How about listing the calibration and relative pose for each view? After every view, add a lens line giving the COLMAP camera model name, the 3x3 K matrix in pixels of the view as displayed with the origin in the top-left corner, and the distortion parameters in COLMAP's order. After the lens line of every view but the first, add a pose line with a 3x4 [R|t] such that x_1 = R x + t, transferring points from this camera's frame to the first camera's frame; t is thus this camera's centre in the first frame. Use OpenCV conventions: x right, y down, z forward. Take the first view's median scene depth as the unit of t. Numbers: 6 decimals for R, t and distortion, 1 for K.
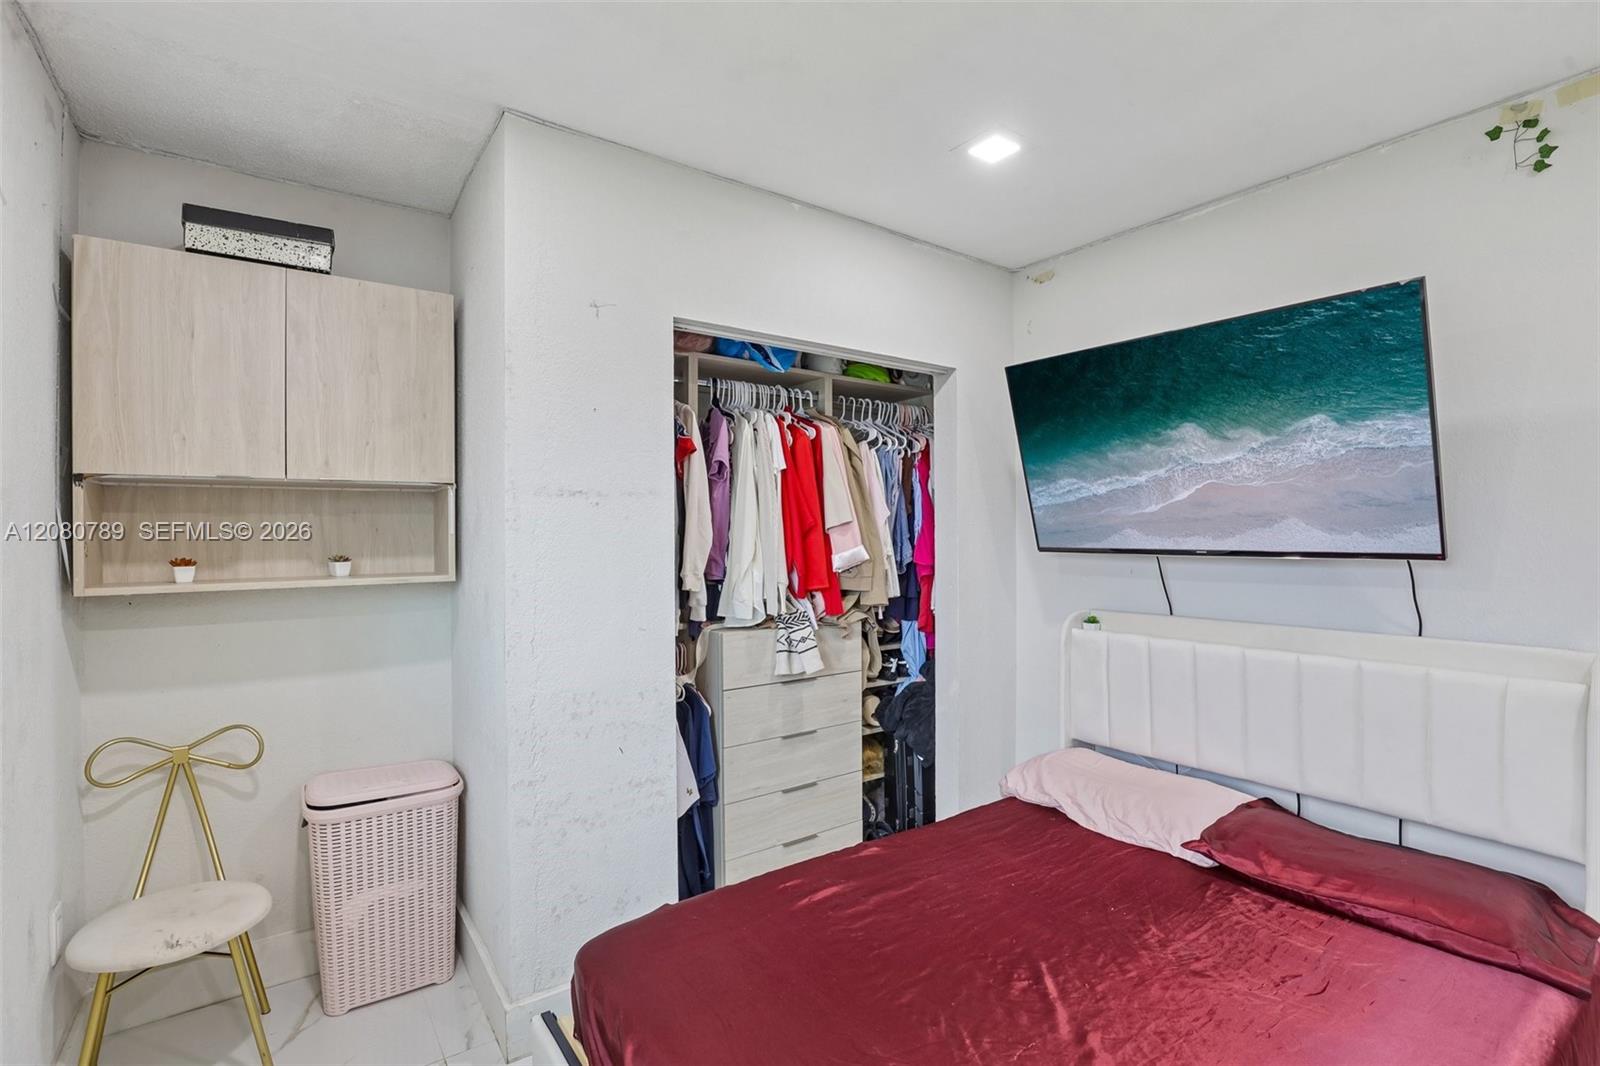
lens RADIAL K [[742.3, 0, 800.0], [0, 742.3, 533.0], [0, 0, 1]] dist [-0.021273, -0.000061]
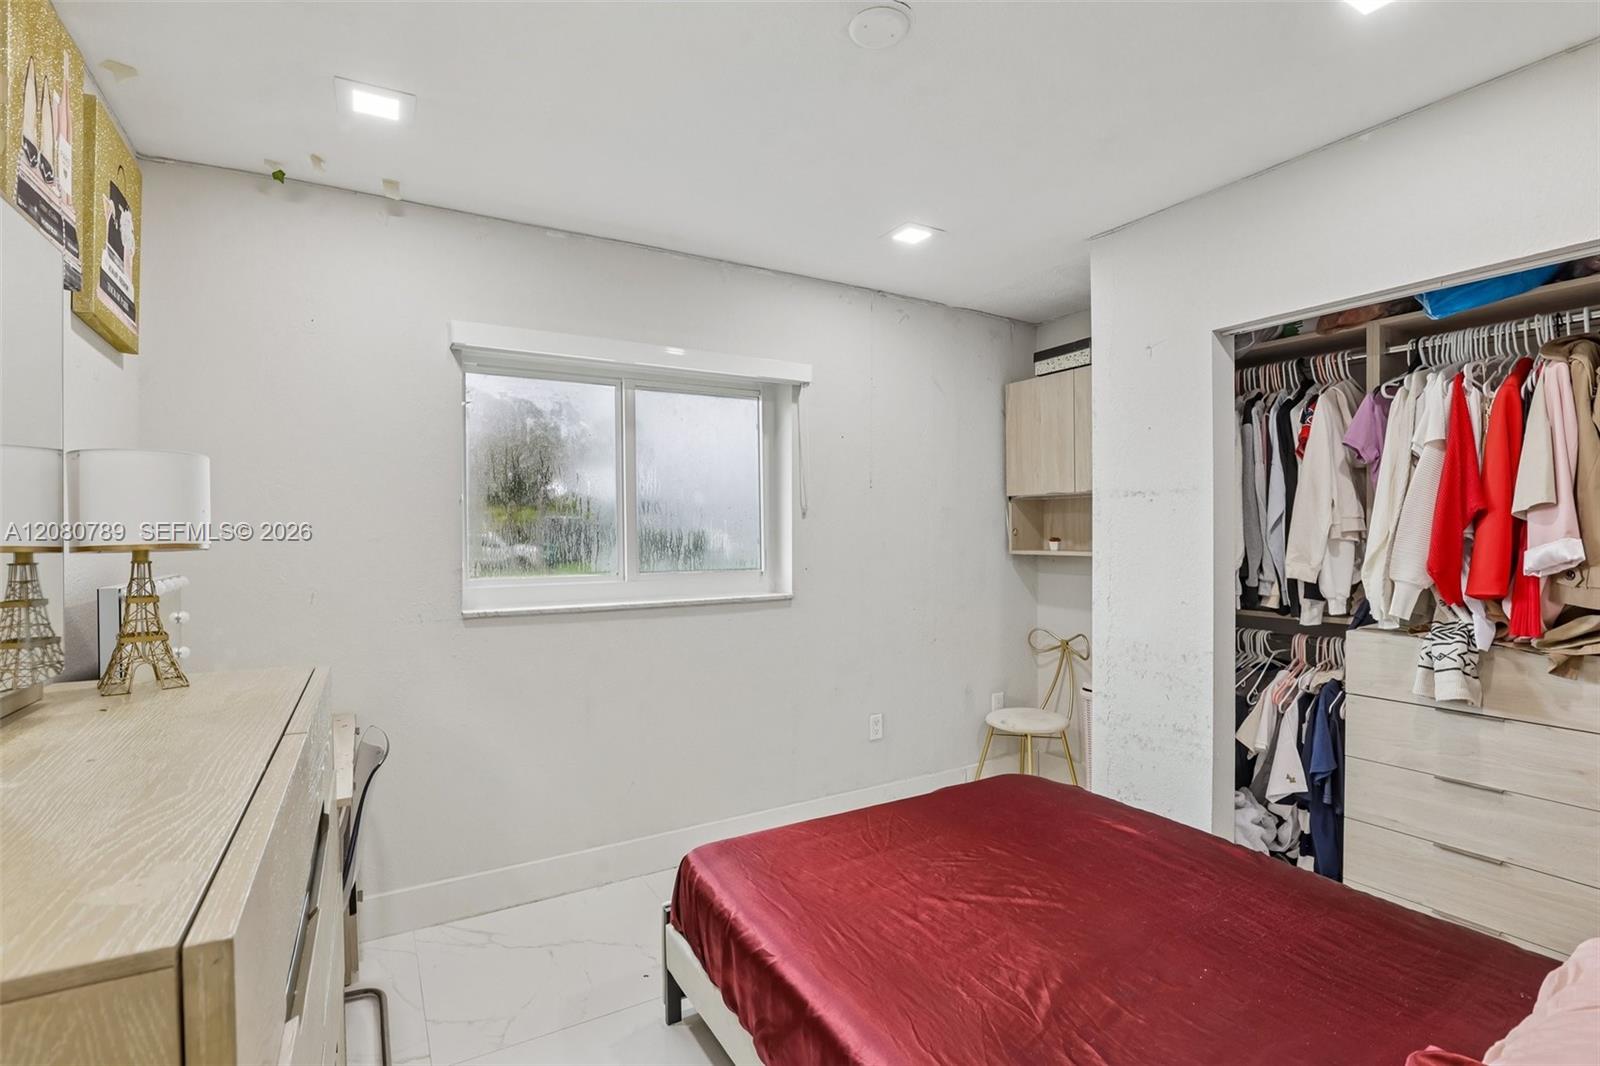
lens RADIAL K [[742.3, 0, 800.0], [0, 742.3, 533.0], [0, 0, 1]] dist [-0.021273, -0.000061]
pose [[-0.093963, 0.008321, -0.995541, 1.030343], [0.005294, 0.999955, 0.007858, 0.004945], [0.995562, -0.004532, -0.094003, 0.494457]]
